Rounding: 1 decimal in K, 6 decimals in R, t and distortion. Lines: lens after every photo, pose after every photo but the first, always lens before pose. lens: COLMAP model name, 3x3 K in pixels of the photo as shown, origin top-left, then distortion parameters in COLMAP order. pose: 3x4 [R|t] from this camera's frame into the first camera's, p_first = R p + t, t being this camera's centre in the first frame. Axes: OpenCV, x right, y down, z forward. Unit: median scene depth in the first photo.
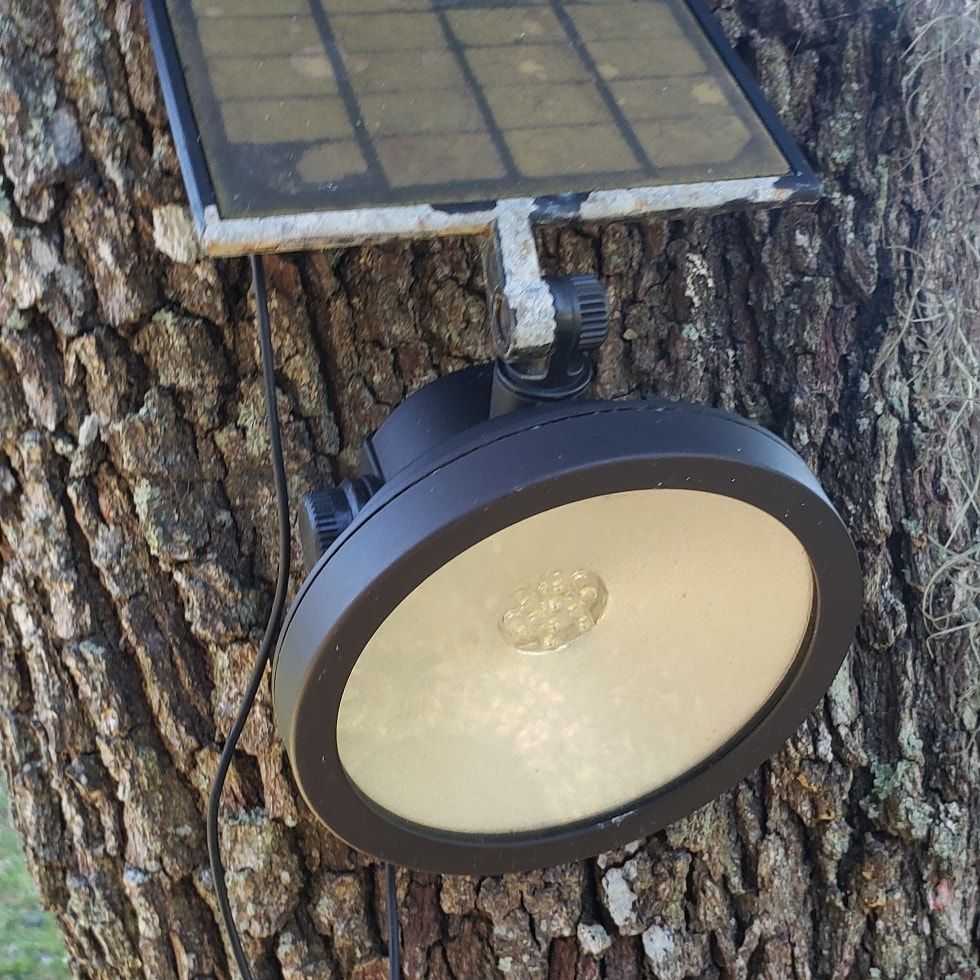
lens RADIAL K [[1564.3, 0, 490.0], [0, 1564.3, 490.0], [0, 0, 1]] dist [0.226817, -0.844638]
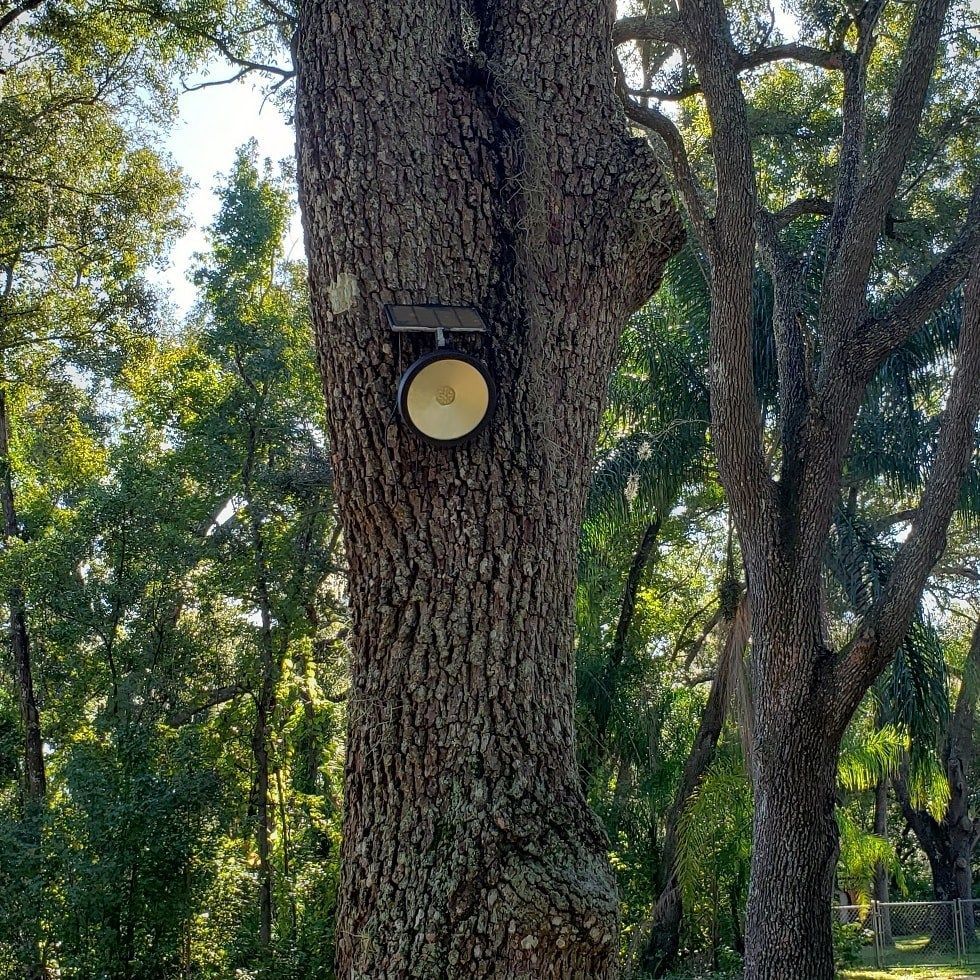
lens RADIAL K [[1564.3, 0, 490.0], [0, 1564.3, 490.0], [0, 0, 1]] dist [0.226817, -0.844638]
pose [[0.995078, 0.009557, -0.098638, 0.665065], [-0.048541, 0.914764, -0.401062, 2.316881], [0.086397, 0.403875, 0.910725, -3.538289]]
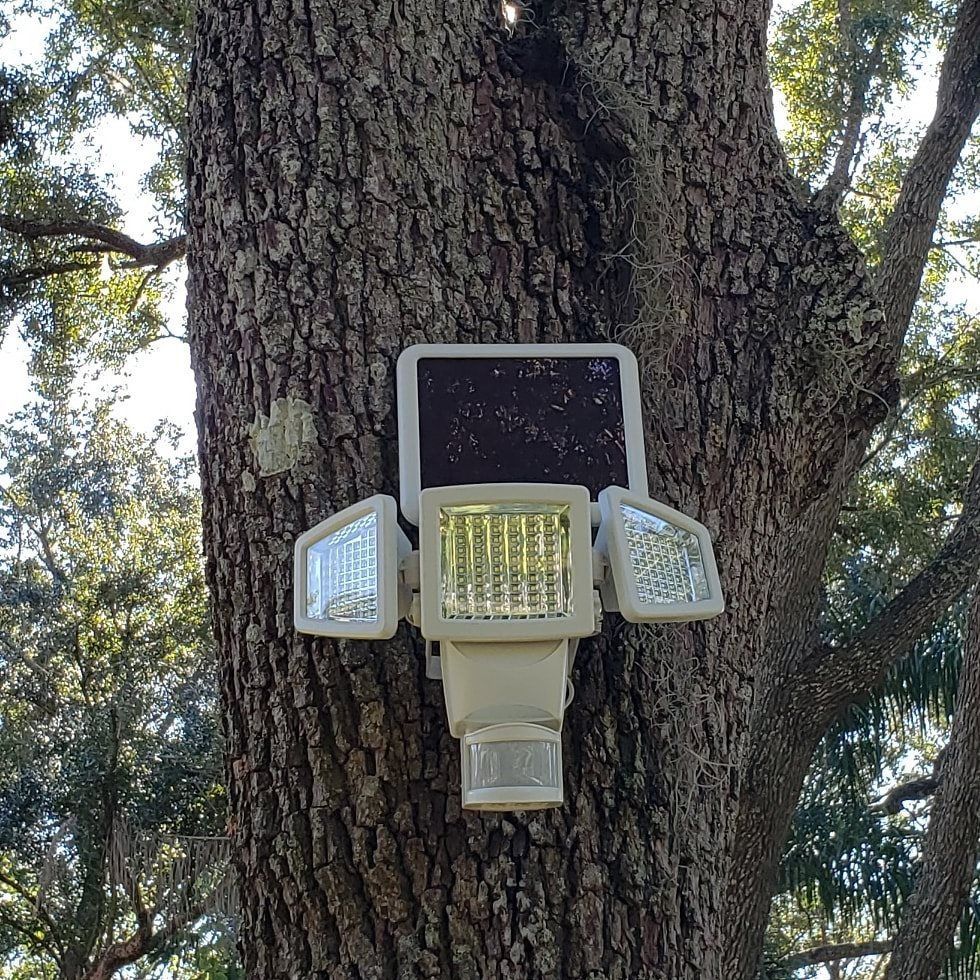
lens RADIAL K [[2319.5, 0, 478.0], [0, 2319.5, 462.1], [0, 0, 1]] dist [0.311383, -0.861957]
pose [[0.997951, 0.061611, 0.017265, -0.077929], [-0.041110, 0.824167, -0.564853, 1.866392], [-0.049031, 0.562986, 0.825011, -2.290213]]
